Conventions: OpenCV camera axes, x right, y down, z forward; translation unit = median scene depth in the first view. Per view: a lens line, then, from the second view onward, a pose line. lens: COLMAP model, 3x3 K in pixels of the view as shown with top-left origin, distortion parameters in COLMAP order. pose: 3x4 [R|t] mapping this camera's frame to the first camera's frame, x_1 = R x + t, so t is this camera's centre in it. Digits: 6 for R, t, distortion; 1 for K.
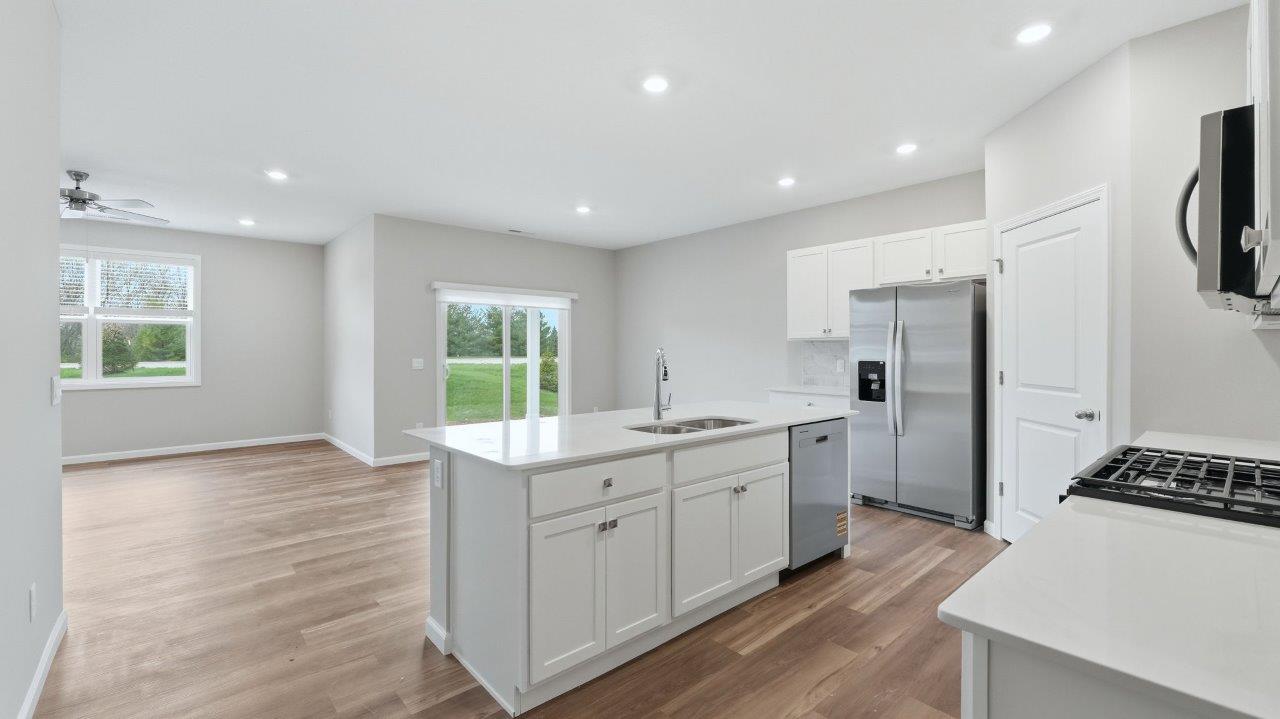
lens RADIAL K [[534.5, 0, 638.6], [0, 534.5, 352.6], [0, 0, 1]] dist [-0.005297, -0.000152]
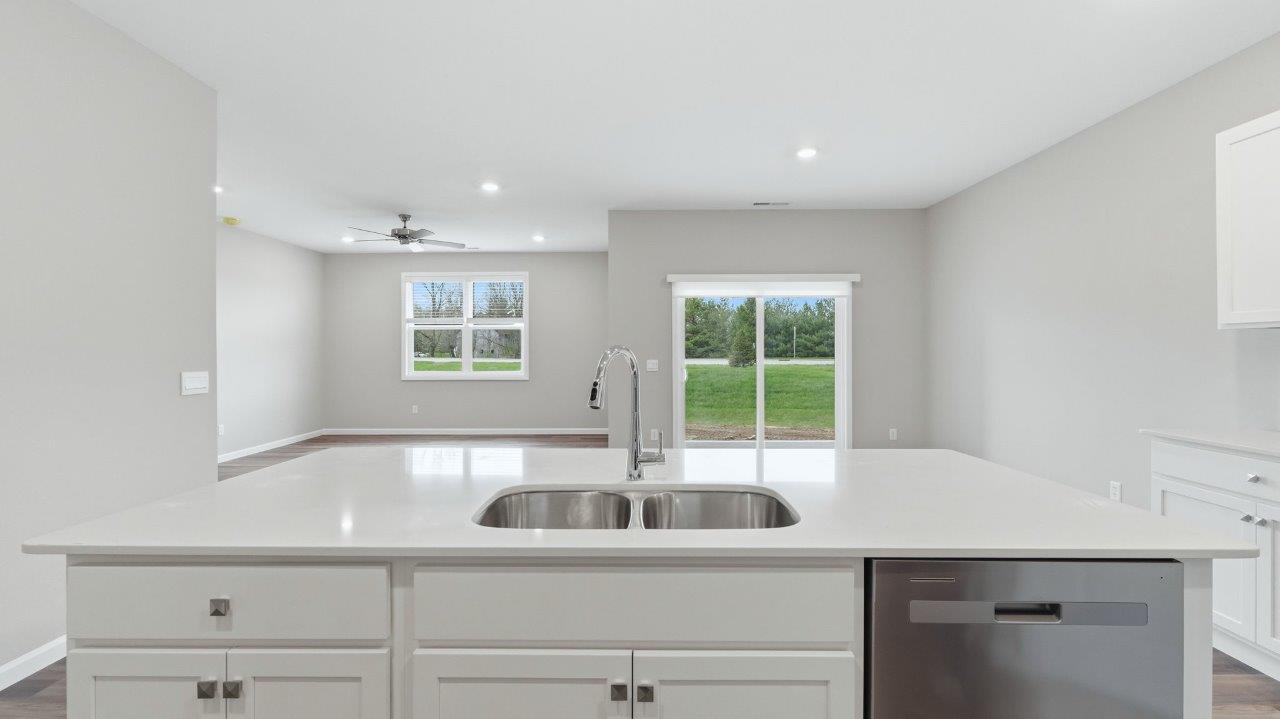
lens RADIAL K [[538.3, 0, 640.0], [0, 538.3, 350.5], [0, 0, 1]] dist [-0.000409, -0.000109]
pose [[0.743263, -0.000048, -0.668999, 0.275795], [-0.002310, 0.999994, -0.002639, -0.002357], [0.668995, 0.003507, 0.743259, 0.410004]]
